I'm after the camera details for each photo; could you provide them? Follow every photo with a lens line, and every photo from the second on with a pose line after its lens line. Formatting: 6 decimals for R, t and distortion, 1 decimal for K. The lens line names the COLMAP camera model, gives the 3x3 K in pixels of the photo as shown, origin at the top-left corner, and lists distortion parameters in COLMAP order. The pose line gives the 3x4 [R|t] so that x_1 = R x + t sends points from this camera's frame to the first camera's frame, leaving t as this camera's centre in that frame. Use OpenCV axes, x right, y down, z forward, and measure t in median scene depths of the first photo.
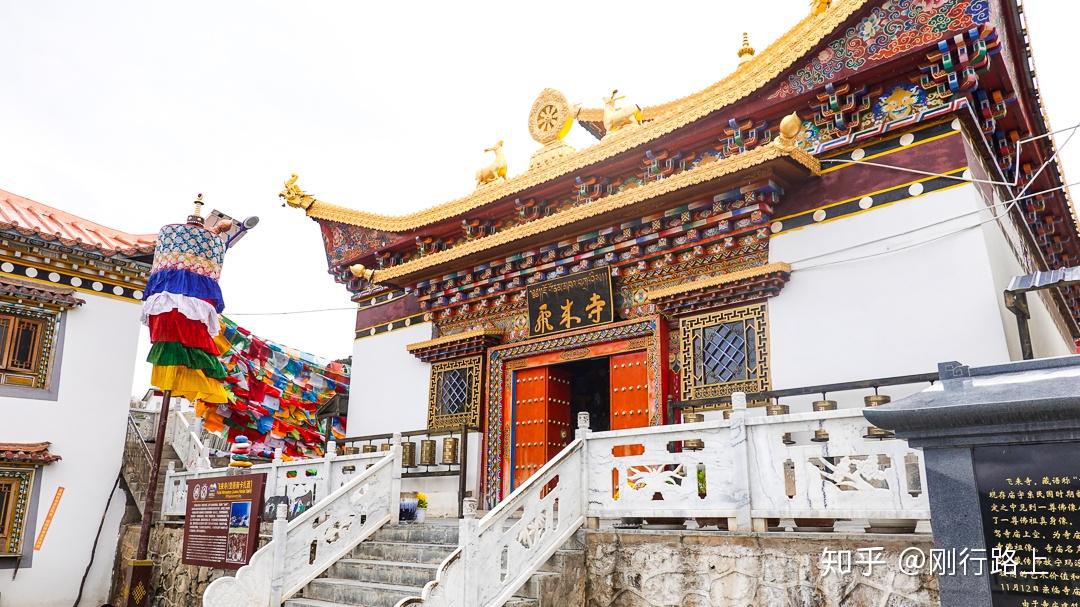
lens RADIAL K [[727.0, 0, 538.8], [0, 727.0, 302.0], [0, 0, 1]] dist [-0.007207, 0.003314]
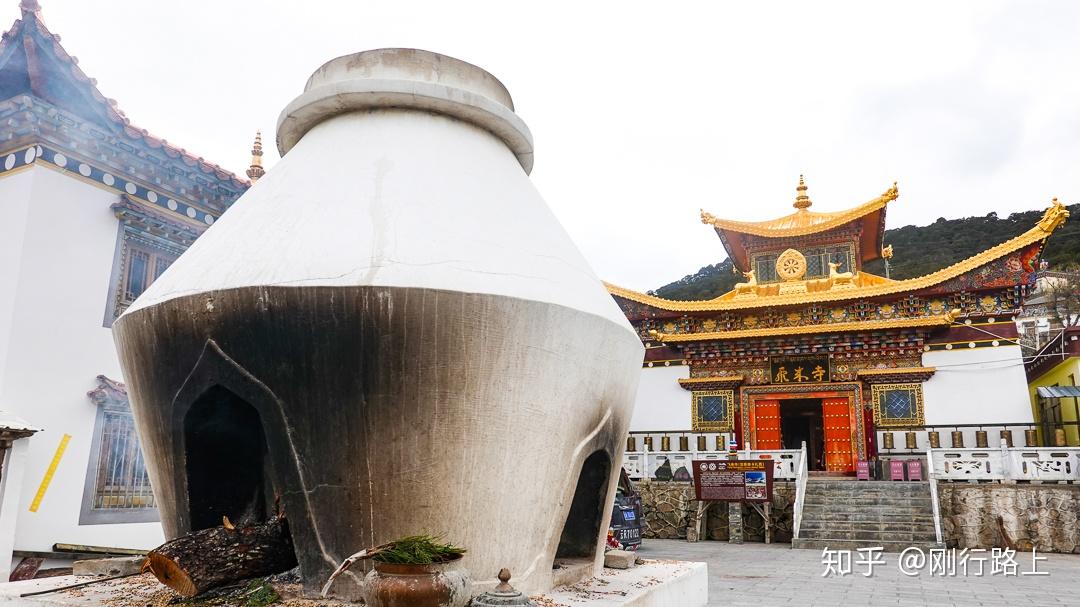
lens RADIAL K [[727.0, 0, 541.6], [0, 727.0, 309.3], [0, 0, 1]] dist [-0.007207, 0.003314]
pose [[0.956956, 0.071009, 0.281413, -1.433227], [-0.086611, 0.995297, 0.043382, -0.220027], [-0.277009, -0.065888, 0.958606, -0.775858]]
